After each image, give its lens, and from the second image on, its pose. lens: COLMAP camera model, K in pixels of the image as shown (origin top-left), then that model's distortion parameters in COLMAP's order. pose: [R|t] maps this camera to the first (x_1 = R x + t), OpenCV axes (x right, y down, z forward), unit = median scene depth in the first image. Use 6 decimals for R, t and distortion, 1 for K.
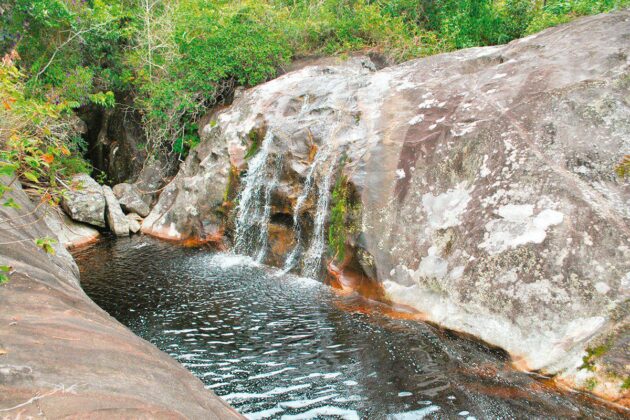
lens RADIAL K [[501.0, 0, 315.0], [0, 501.0, 210.0], [0, 0, 1]] dist [-0.074431, 0.000134]
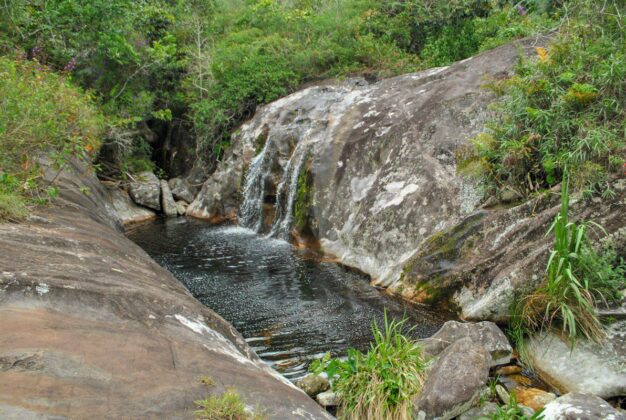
lens RADIAL K [[497.8, 0, 313.0], [0, 497.8, 210.0], [0, 0, 1]] dist [-0.074431, 0.000134]
pose [[0.983465, 0.013856, -0.180570, 0.296462], [-0.018168, 0.999587, -0.022247, 0.074820], [0.180187, 0.025160, 0.983310, -0.321063]]
